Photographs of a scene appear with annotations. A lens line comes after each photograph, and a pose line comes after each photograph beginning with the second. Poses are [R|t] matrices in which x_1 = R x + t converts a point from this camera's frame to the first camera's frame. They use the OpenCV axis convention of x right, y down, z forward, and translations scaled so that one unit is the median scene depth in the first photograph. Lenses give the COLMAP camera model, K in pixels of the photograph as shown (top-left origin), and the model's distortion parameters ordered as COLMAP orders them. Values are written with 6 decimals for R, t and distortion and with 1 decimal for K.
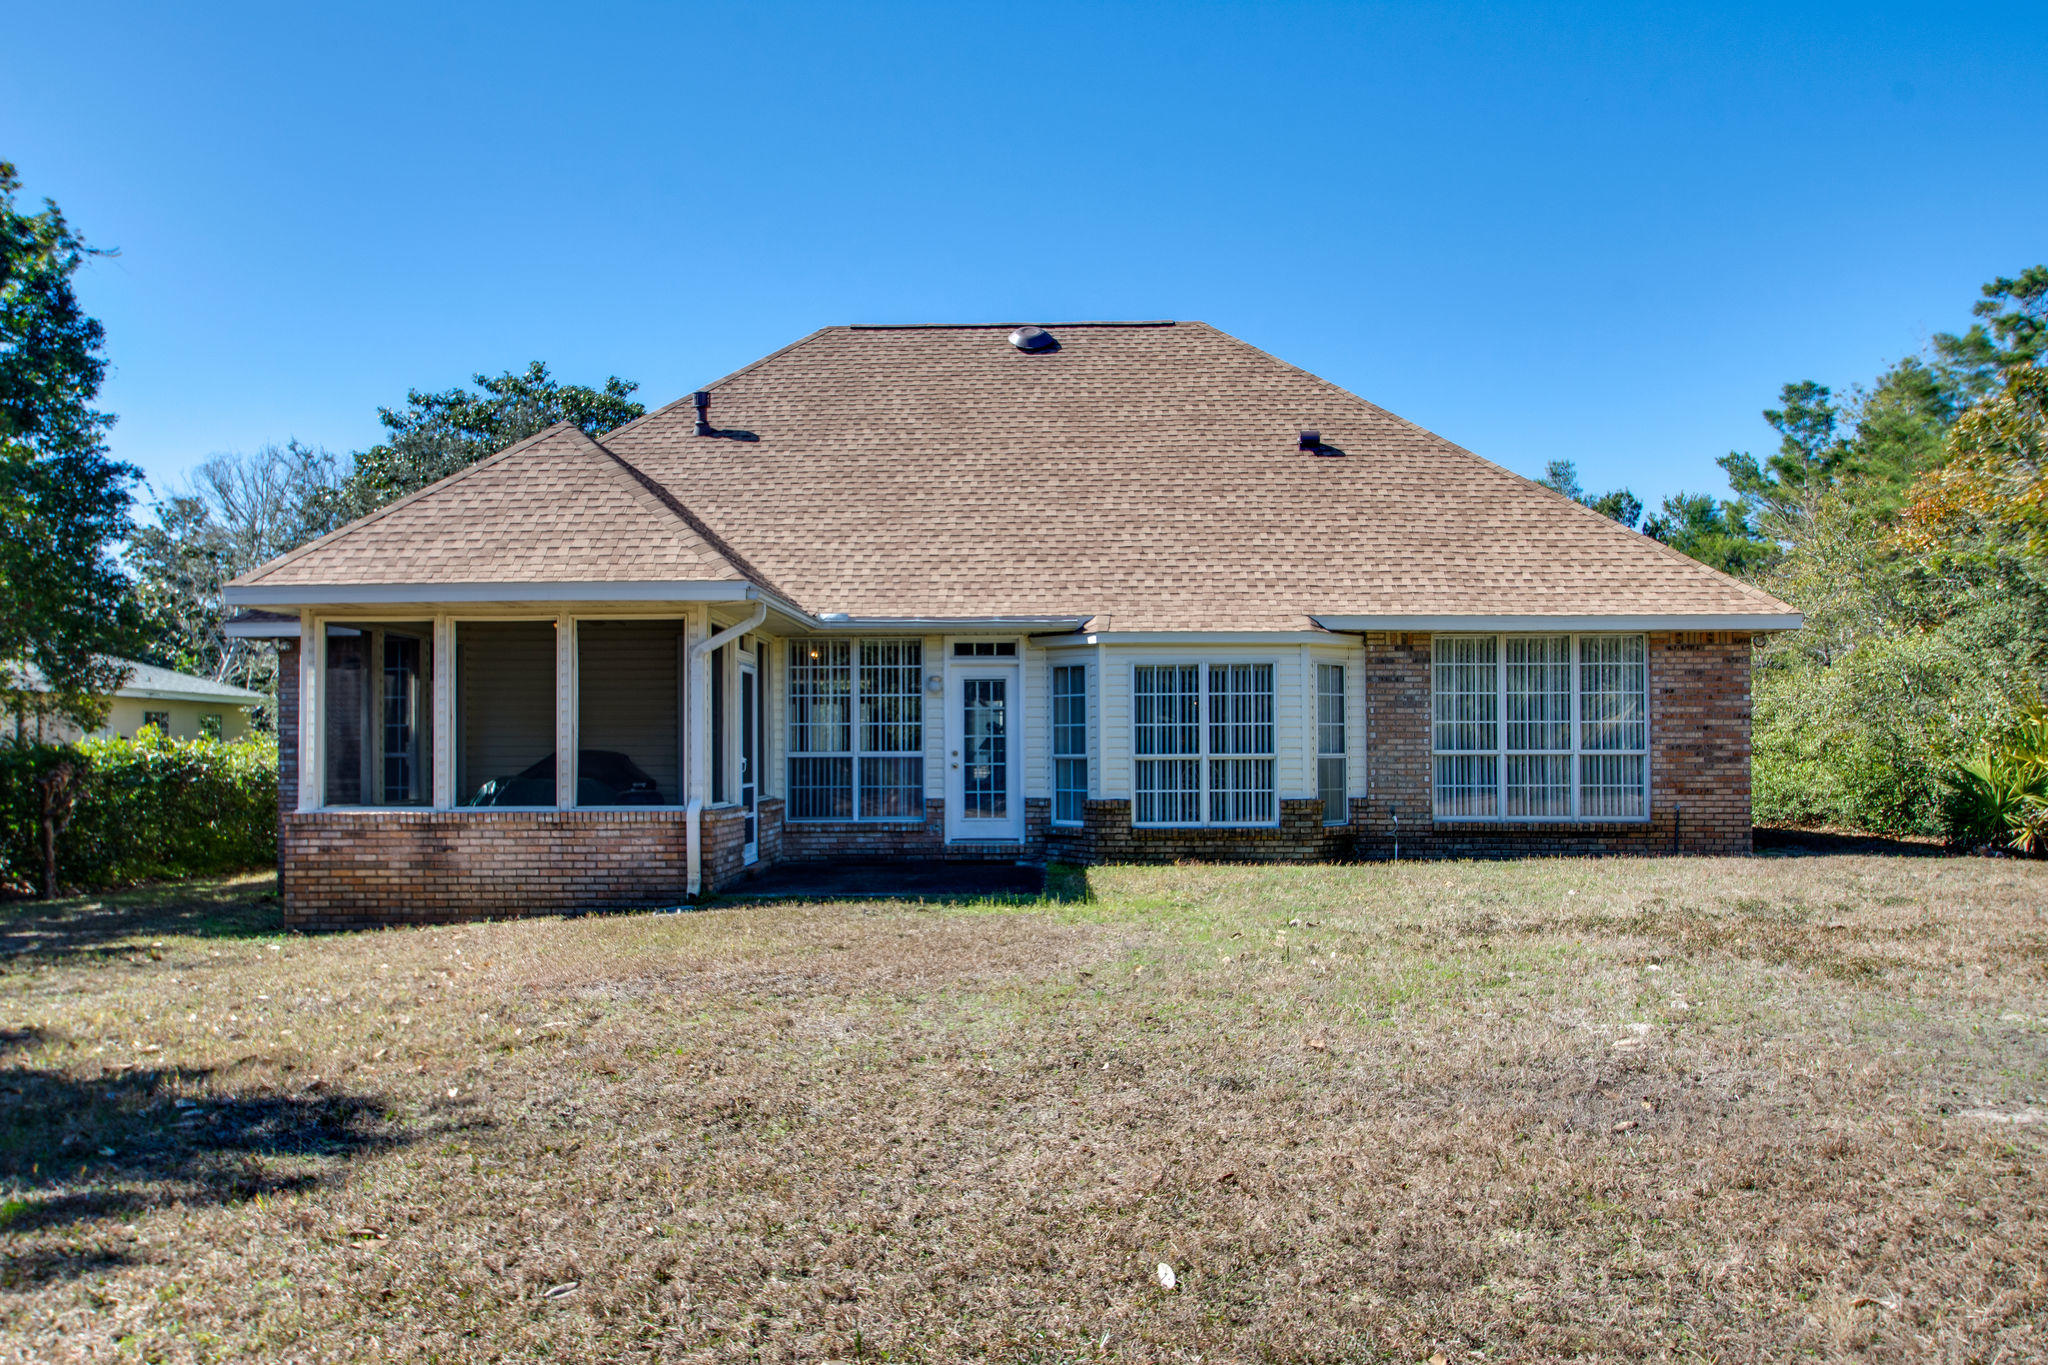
lens RADIAL K [[1586.0, 0, 1002.0], [0, 1586.0, 690.8], [0, 0, 1]] dist [0.005426, 0.002365]
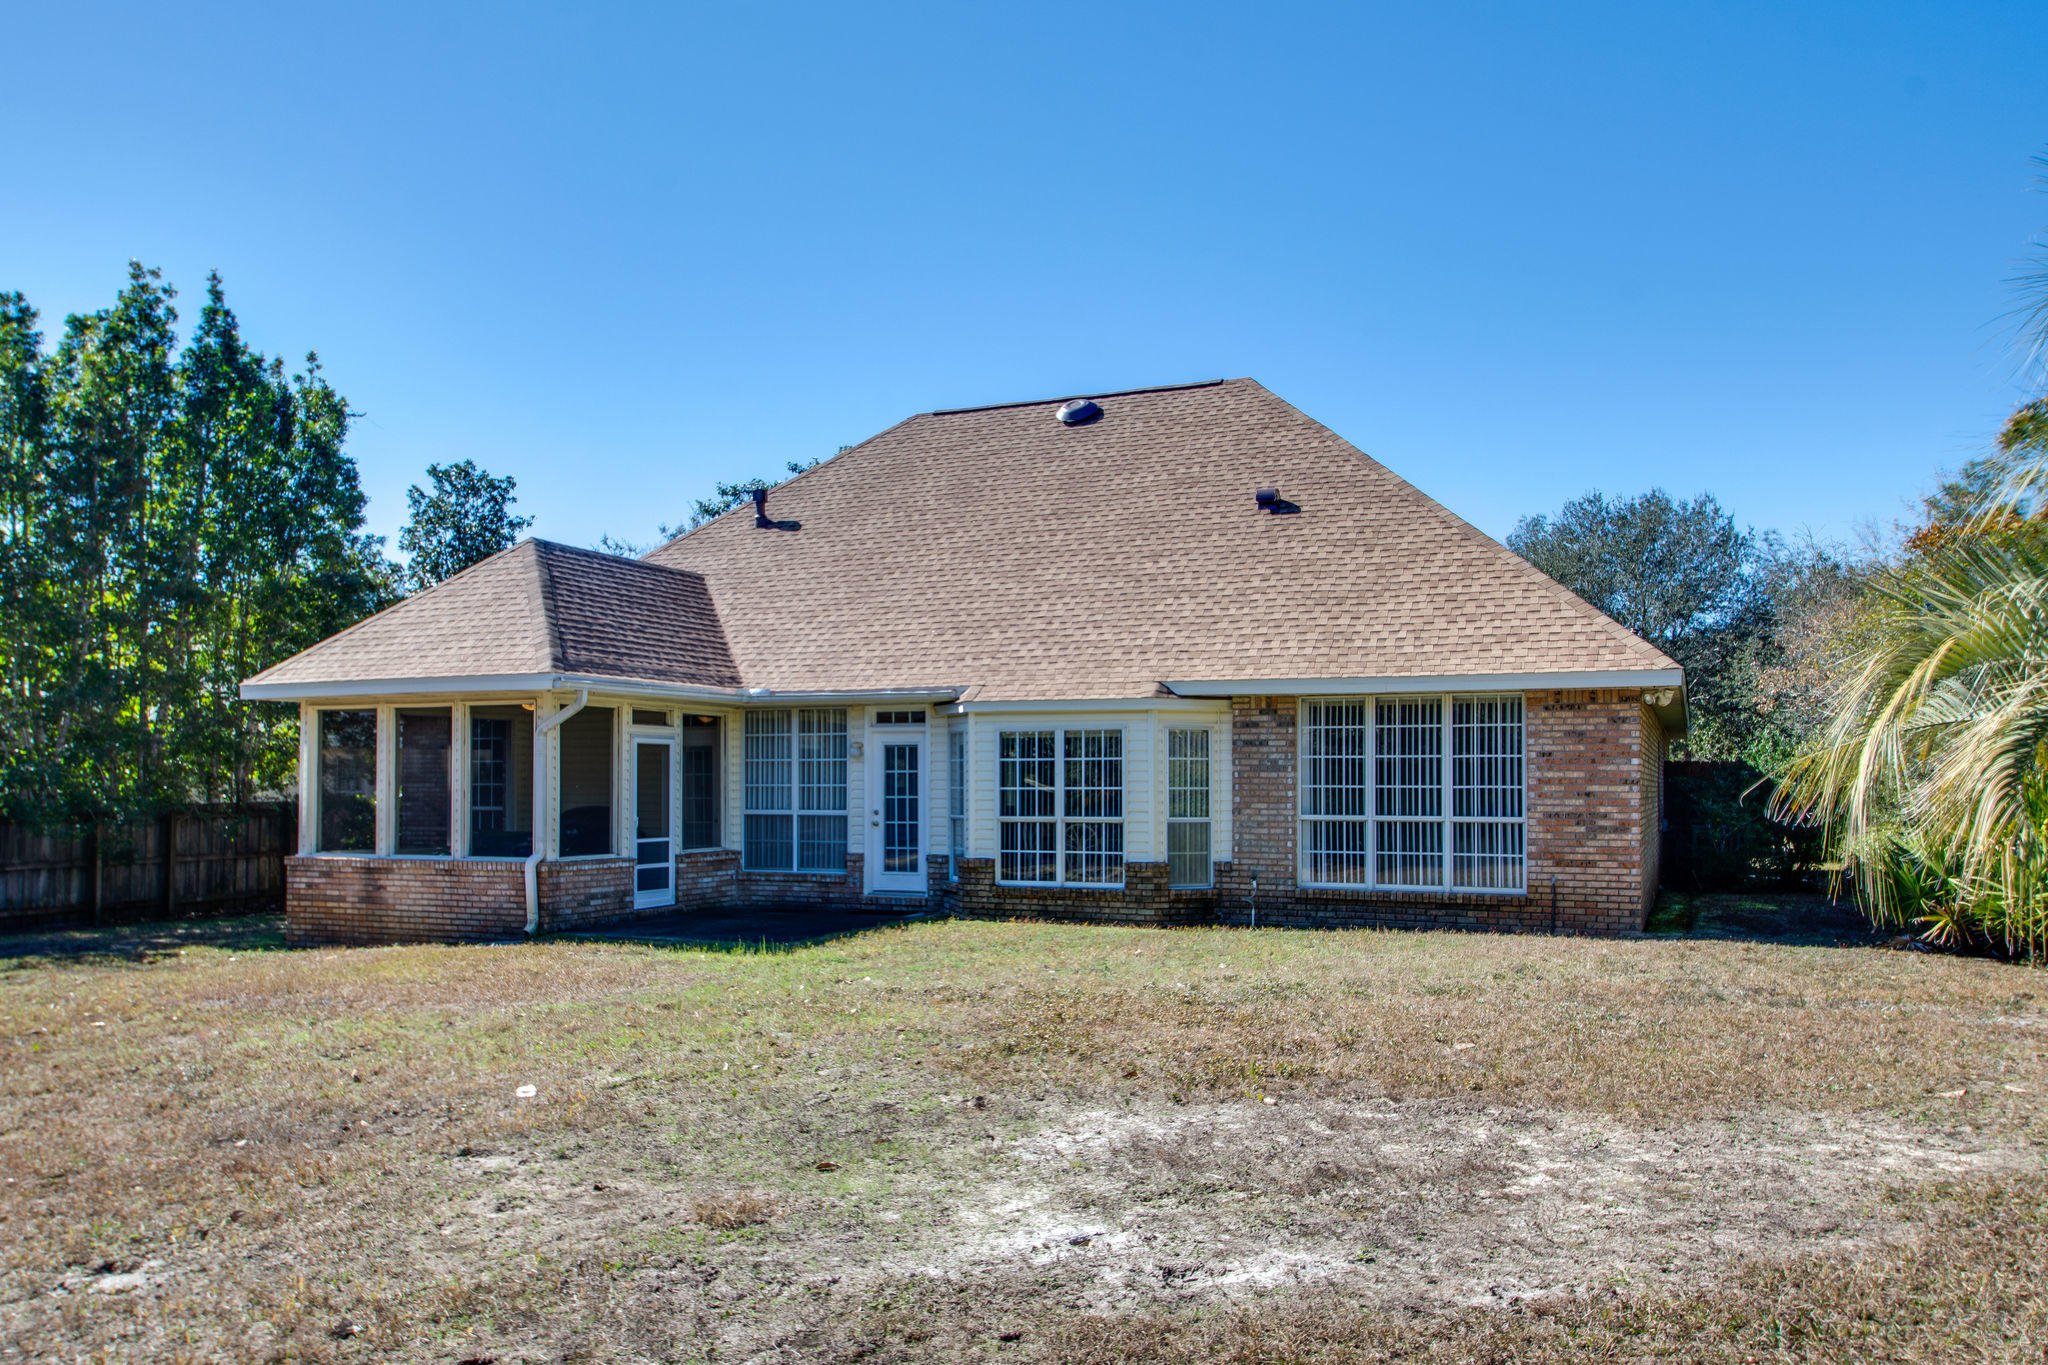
lens RADIAL K [[1586.0, 0, 982.0], [0, 1586.0, 737.7], [0, 0, 1]] dist [0.005426, 0.002365]
pose [[0.918380, -0.007120, -0.395635, 0.485428], [0.010586, 0.999922, 0.006578, -0.019336], [0.395558, -0.010229, 0.918384, 0.020994]]
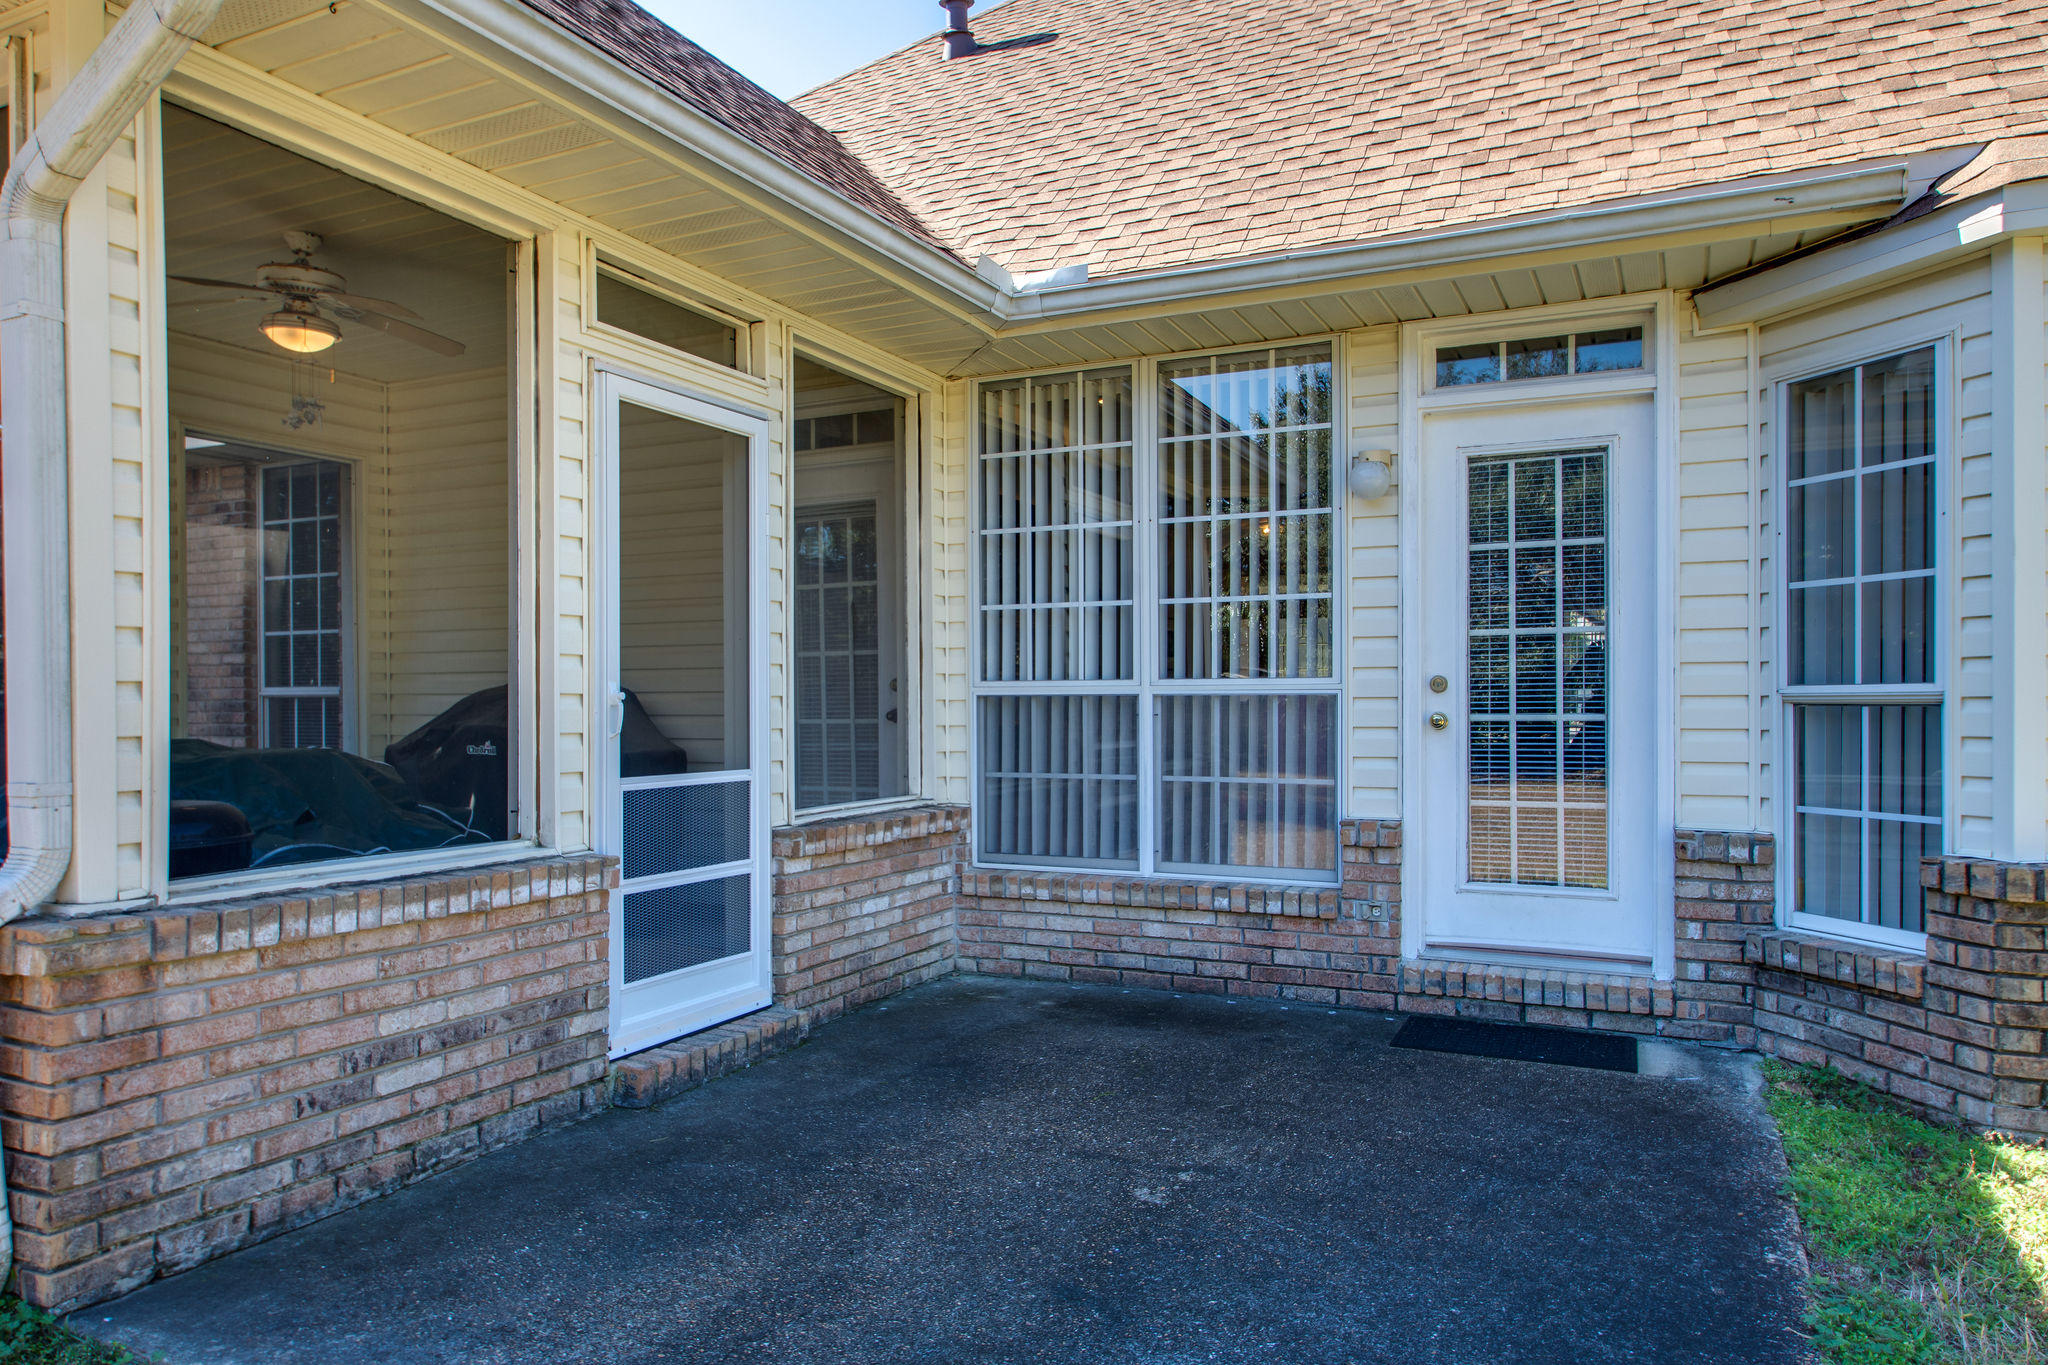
lens RADIAL K [[1377.7, 0, 1005.0], [0, 1377.7, 702.4], [0, 0, 1]] dist [0.015157, 0.003260]
pose [[0.909291, 0.002767, -0.416152, 0.008084], [0.012635, 0.999333, 0.034251, 0.033139], [0.415969, -0.036402, 0.908650, 0.721041]]
